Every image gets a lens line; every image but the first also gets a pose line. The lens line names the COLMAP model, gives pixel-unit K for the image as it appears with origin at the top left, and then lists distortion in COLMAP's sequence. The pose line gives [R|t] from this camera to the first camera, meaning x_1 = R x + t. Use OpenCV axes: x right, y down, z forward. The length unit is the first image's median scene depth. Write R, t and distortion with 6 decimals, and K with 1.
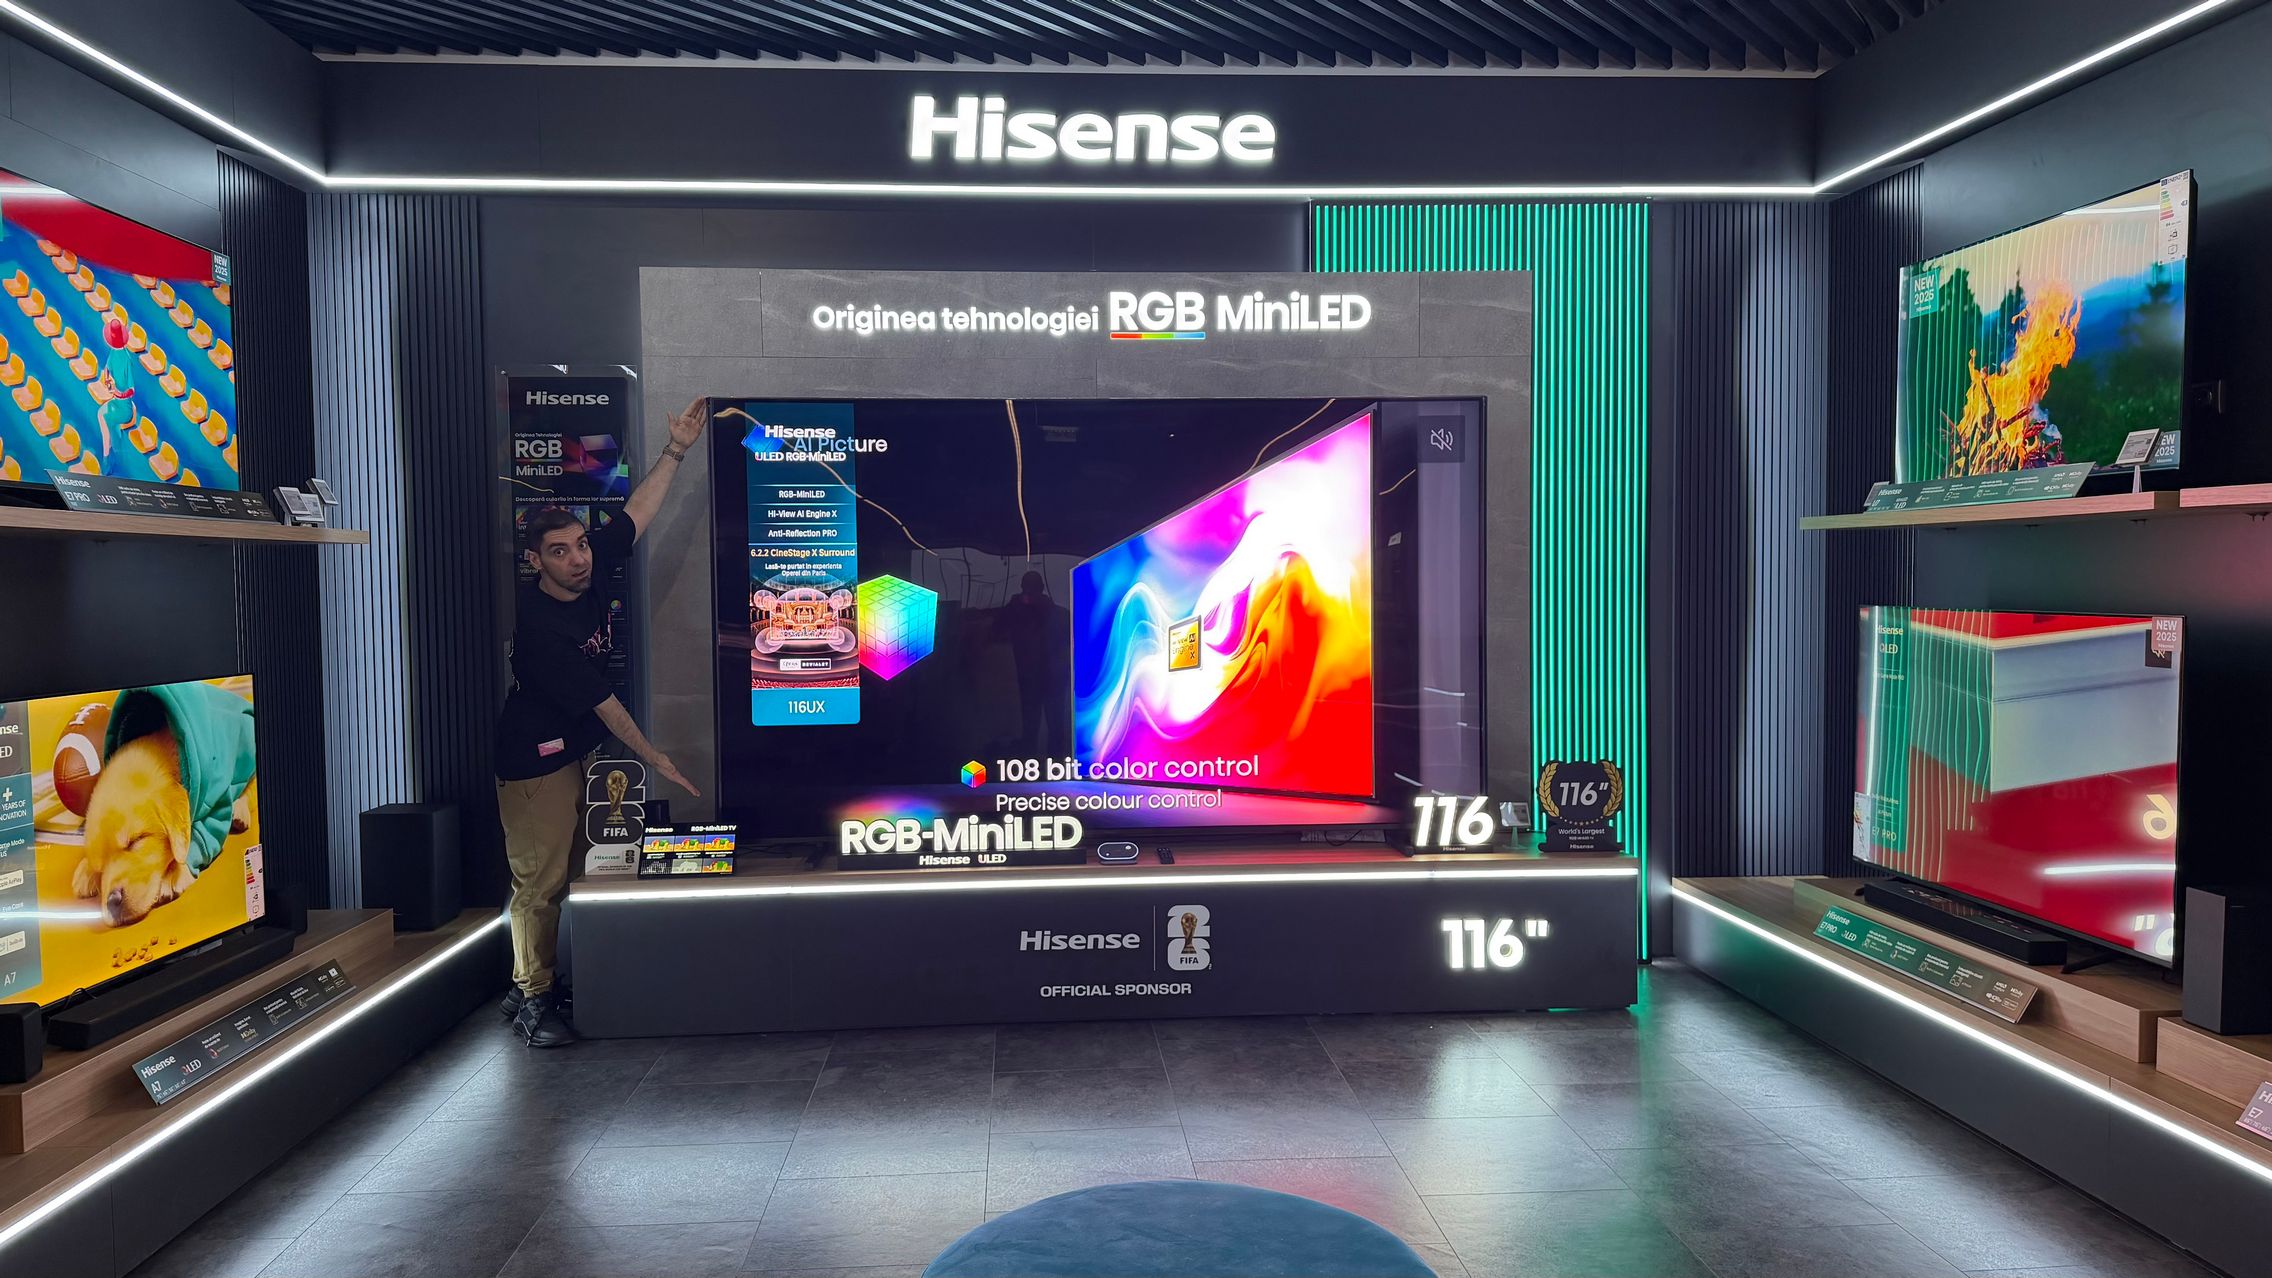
lens RADIAL K [[1564.6, 0, 1145.2], [0, 1564.6, 637.1], [0, 0, 1]] dist [0.063400, -0.125085]
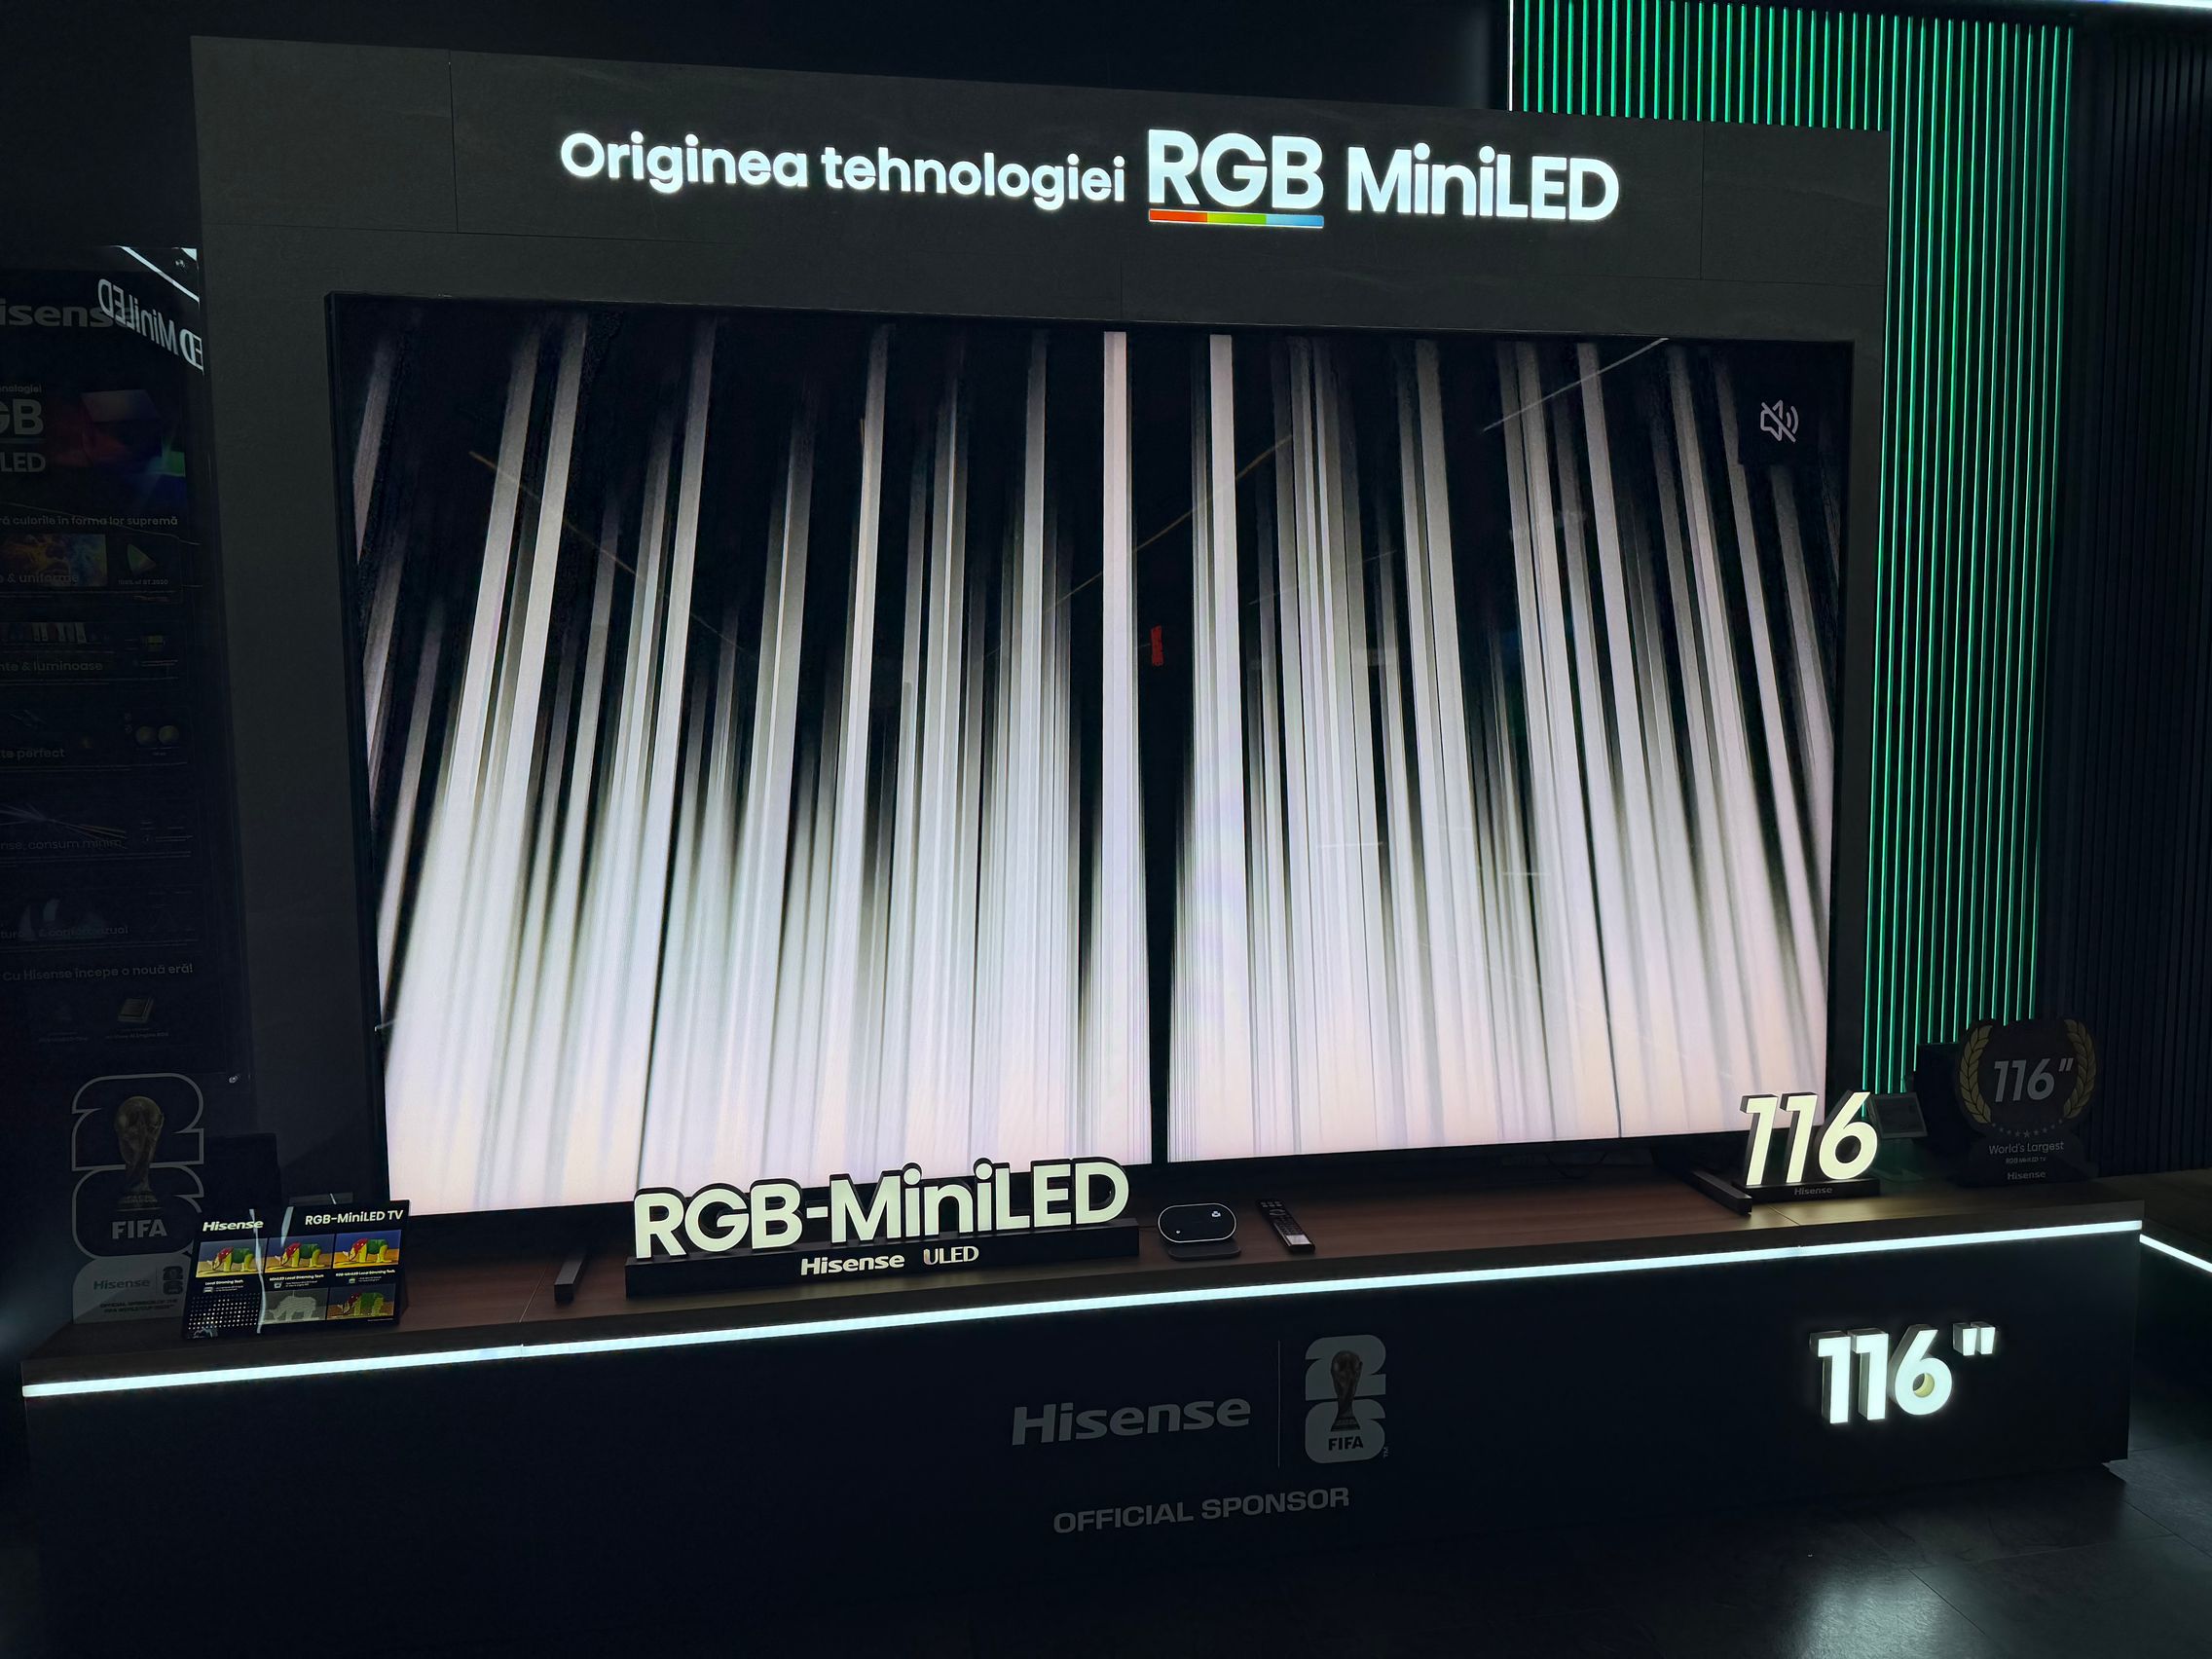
lens RADIAL K [[1529.6, 0, 1110.6], [0, 1529.6, 823.5], [0, 0, 1]] dist [0.027577, -0.053253]
pose [[0.995200, -0.007826, 0.097546, -0.091144], [0.002783, 0.998657, 0.051735, -0.017609], [-0.097820, -0.051215, 0.993885, 0.512528]]
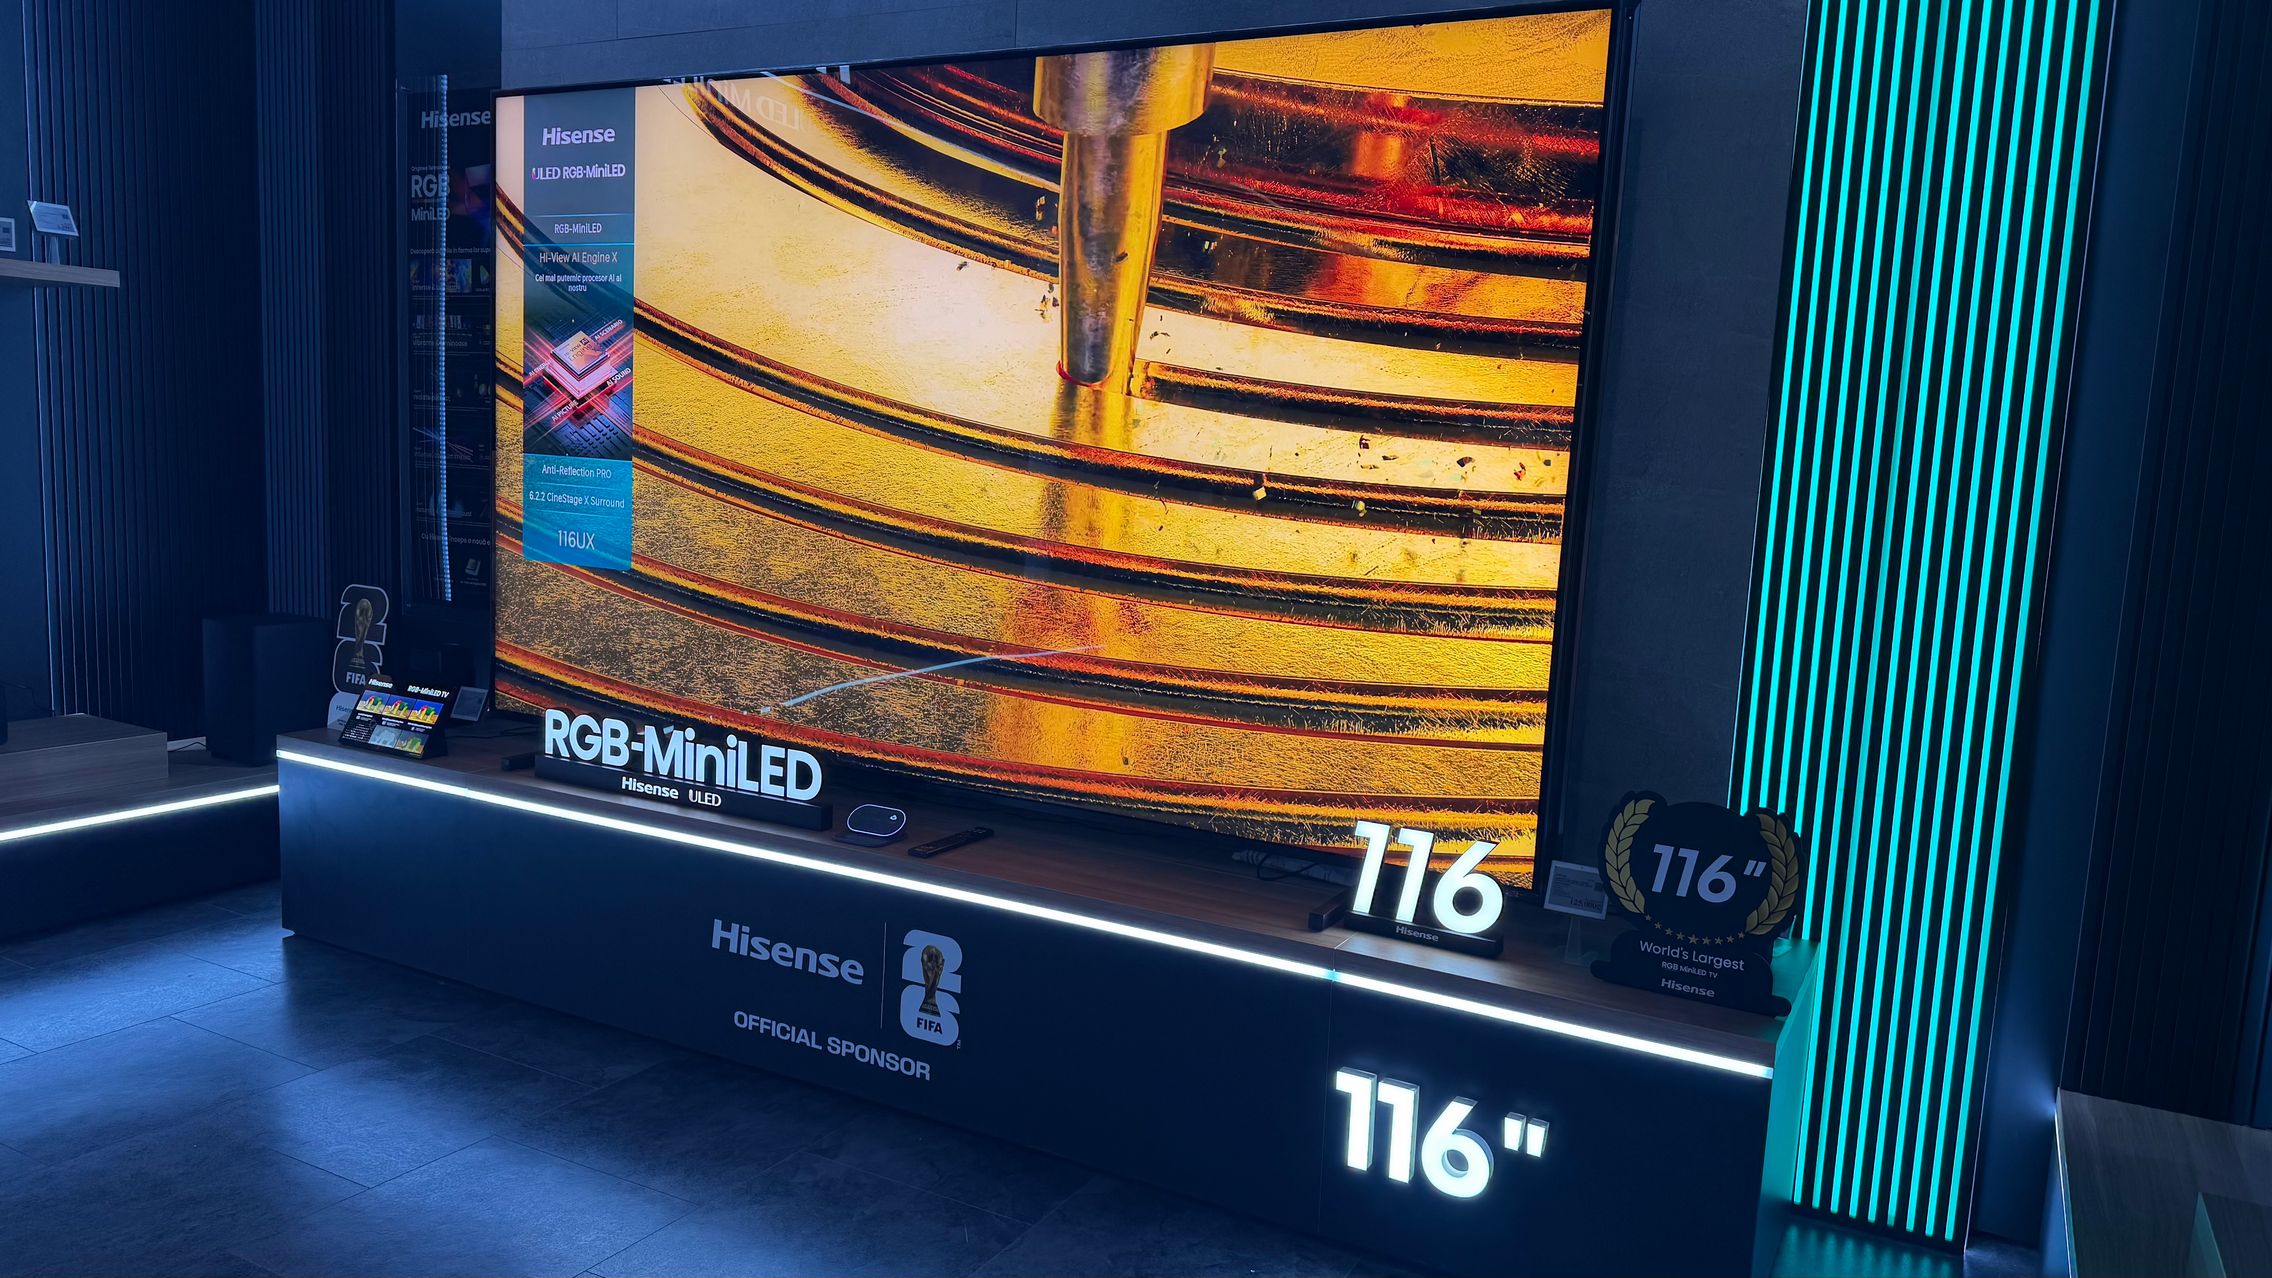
lens RADIAL K [[1564.6, 0, 1172.6], [0, 1564.6, 667.2], [0, 0, 1]] dist [0.063400, -0.125085]
pose [[0.848952, 0.126068, -0.513213, 0.378041], [-0.080811, 0.990677, 0.109677, 0.002067], [0.522255, -0.051637, 0.851225, 0.539608]]
